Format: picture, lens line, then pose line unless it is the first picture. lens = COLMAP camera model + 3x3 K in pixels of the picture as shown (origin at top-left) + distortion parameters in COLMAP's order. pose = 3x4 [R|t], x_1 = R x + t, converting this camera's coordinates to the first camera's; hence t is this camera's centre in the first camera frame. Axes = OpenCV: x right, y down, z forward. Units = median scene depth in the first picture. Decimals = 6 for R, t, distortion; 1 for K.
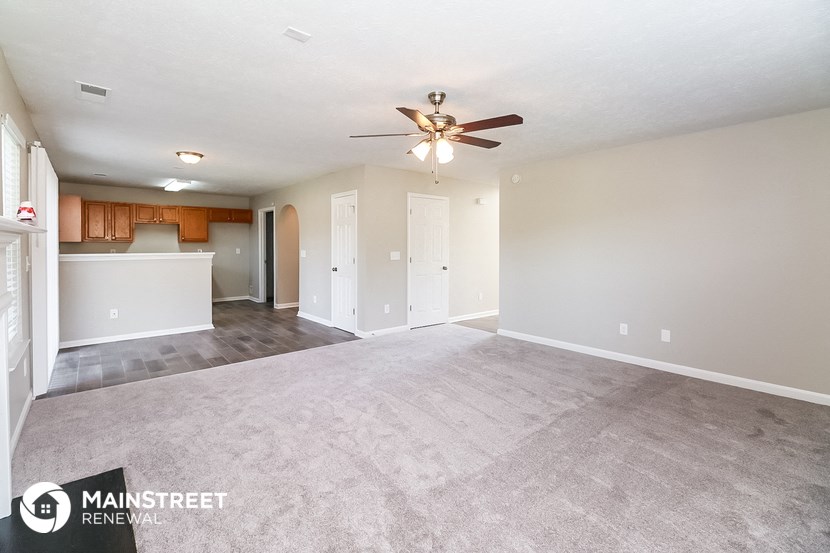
lens RADIAL K [[377.0, 0, 411.0], [0, 377.0, 256.8], [0, 0, 1]] dist [-0.000251, -0.000369]
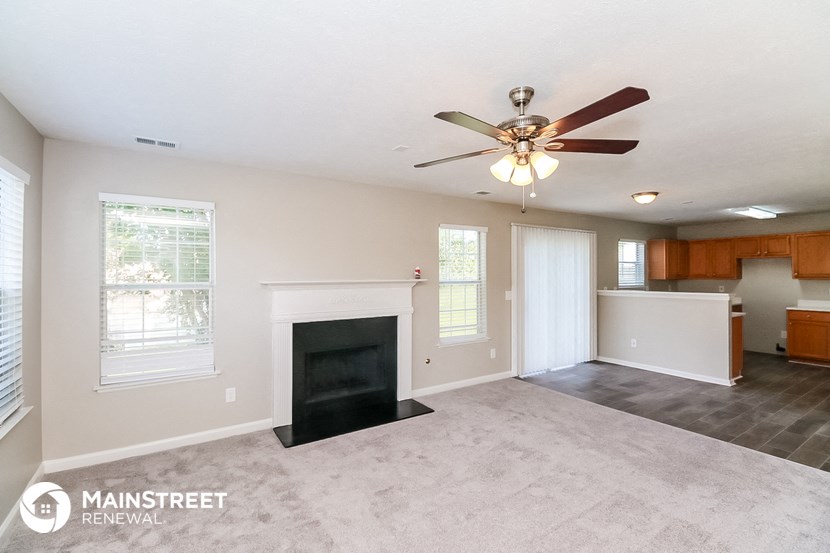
lens RADIAL K [[379.2, 0, 413.7], [0, 379.2, 267.8], [0, 0, 1]] dist [0.003860, -0.010454]
pose [[-0.140270, -0.015210, -0.989996, 0.429555], [-0.030348, 0.999478, -0.011056, -0.042332], [0.989648, 0.028493, -0.140658, 0.464905]]
